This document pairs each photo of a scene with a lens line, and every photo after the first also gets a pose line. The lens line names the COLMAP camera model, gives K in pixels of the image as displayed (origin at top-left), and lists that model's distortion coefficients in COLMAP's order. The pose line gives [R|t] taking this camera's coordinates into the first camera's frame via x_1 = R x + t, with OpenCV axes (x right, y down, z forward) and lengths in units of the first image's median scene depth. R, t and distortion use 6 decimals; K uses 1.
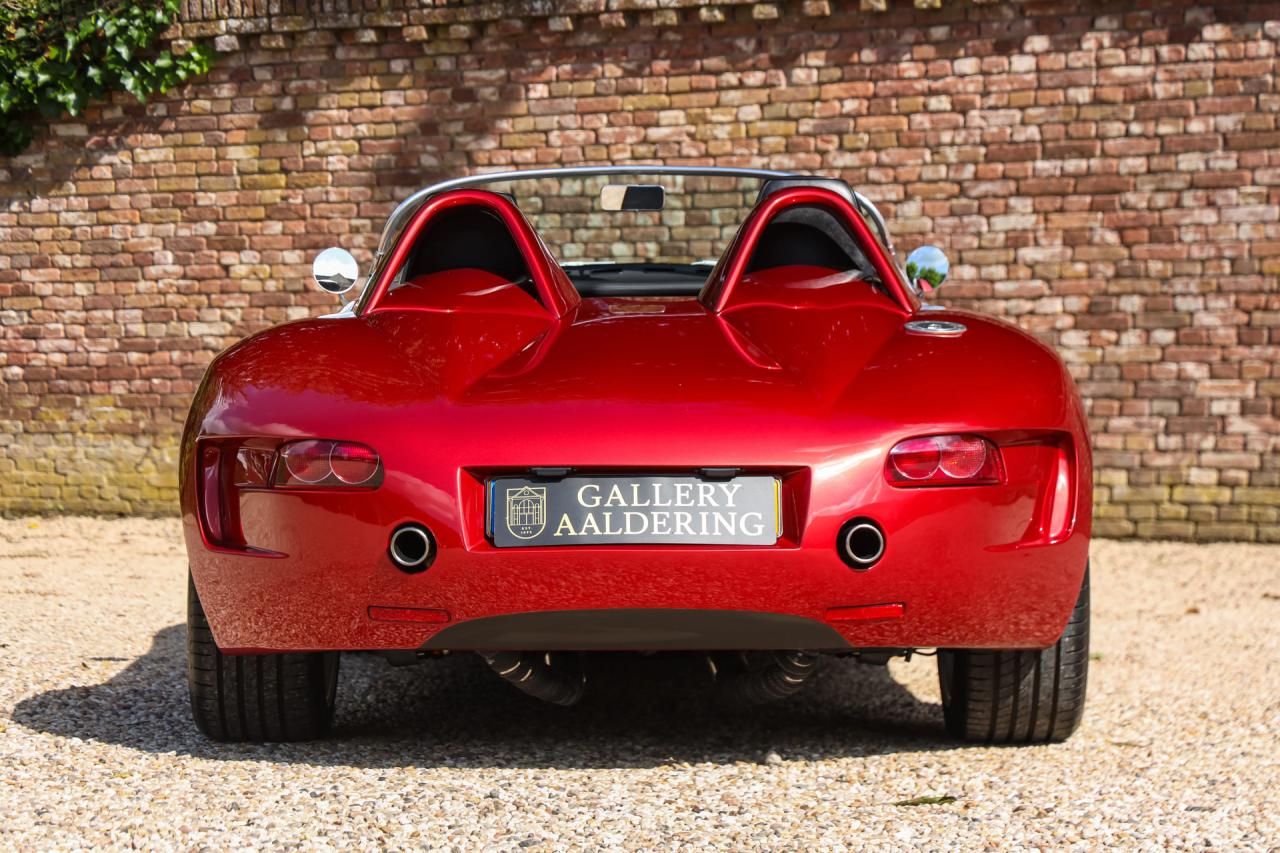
lens RADIAL K [[3537.3, 0, 734.1], [0, 3537.3, 457.2], [0, 0, 1]] dist [0.193045, -0.524385]
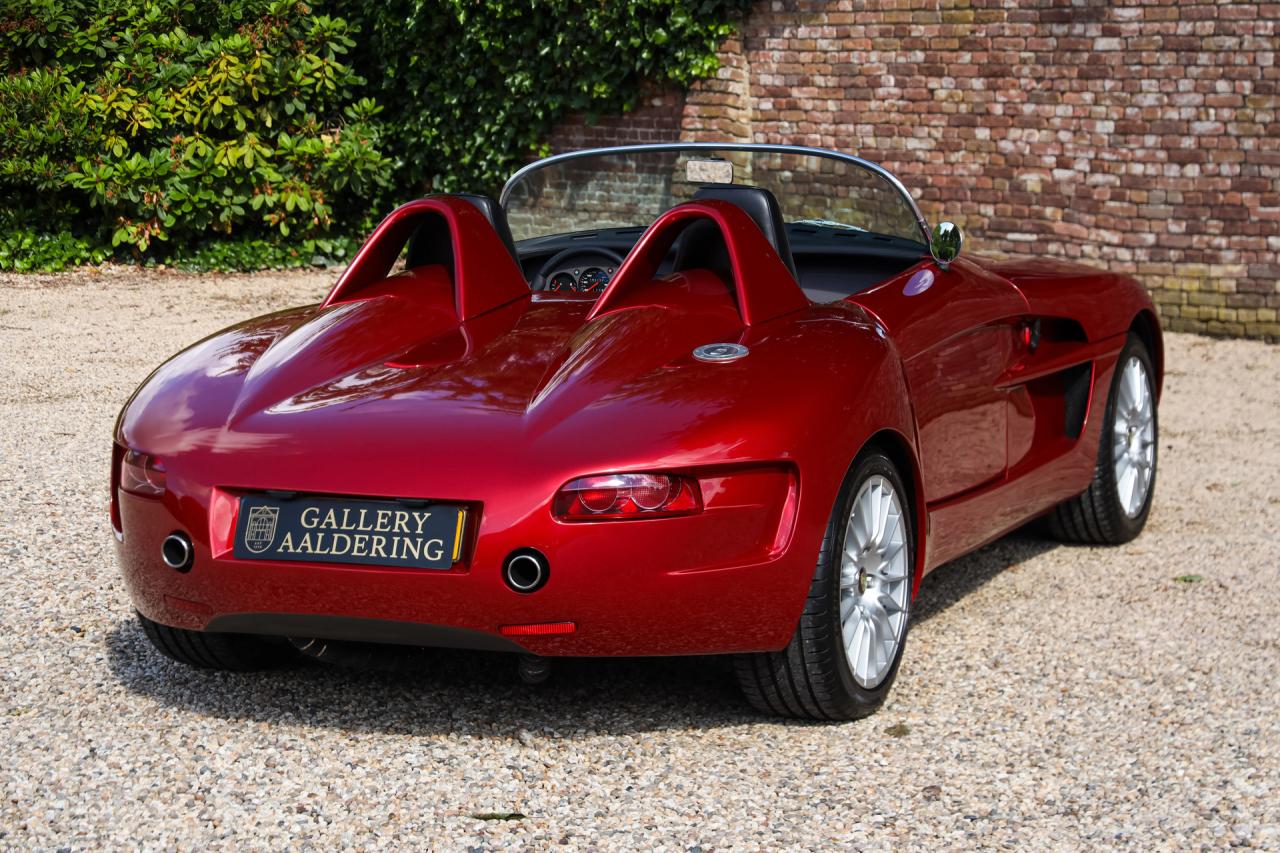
lens RADIAL K [[3063.2, 0, 759.0], [0, 3063.2, 478.9], [0, 0, 1]] dist [0.069914, 0.261966]
pose [[0.924443, 0.051044, -0.377888, 0.190025], [-0.005062, 0.992555, 0.121689, -0.049967], [0.381286, -0.110582, 0.917819, 0.052559]]
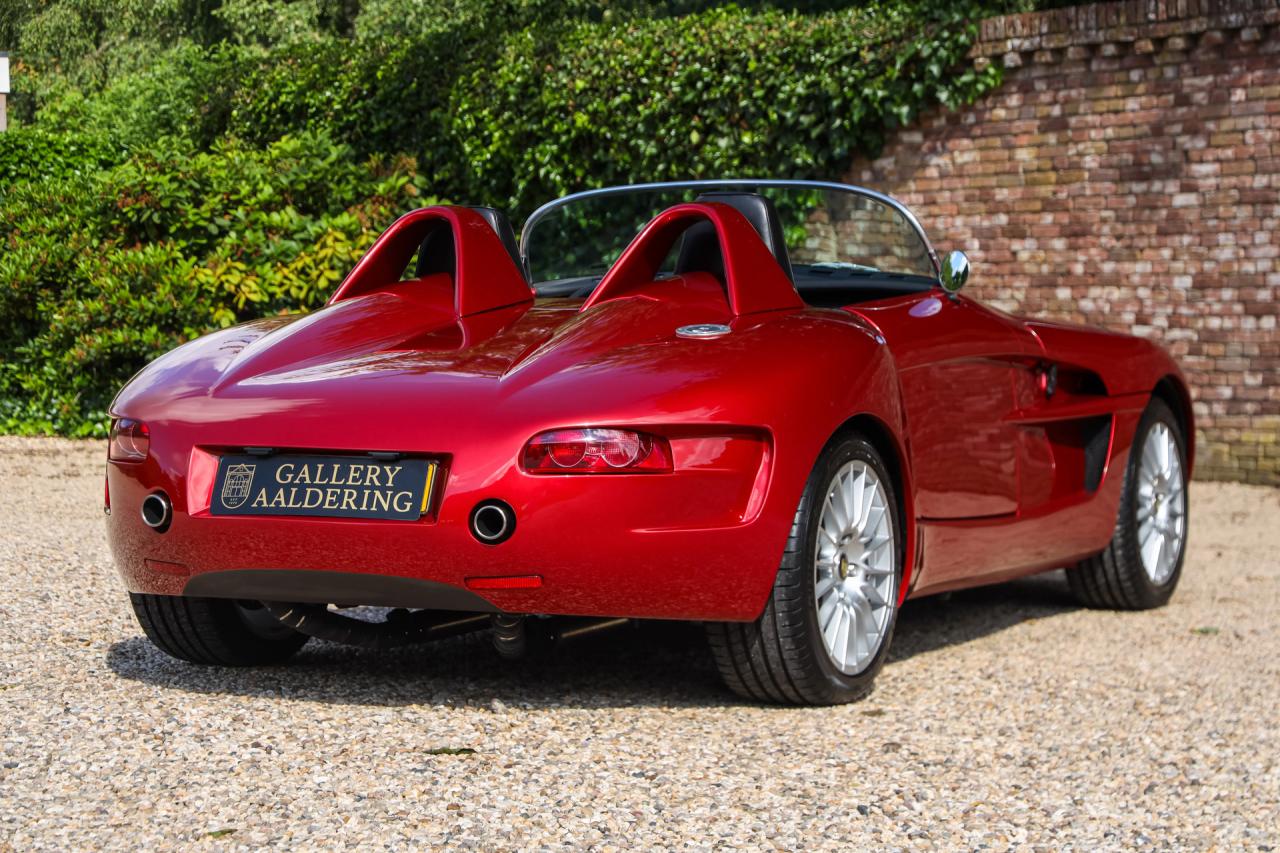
lens RADIAL K [[3063.2, 0, 759.0], [0, 3063.2, 478.9], [0, 0, 1]] dist [0.069914, 0.261966]
pose [[0.903950, 0.030941, -0.426518, 0.213566], [-0.020013, 0.999347, 0.030081, -0.008361], [0.427170, -0.018655, 0.903979, 0.058810]]
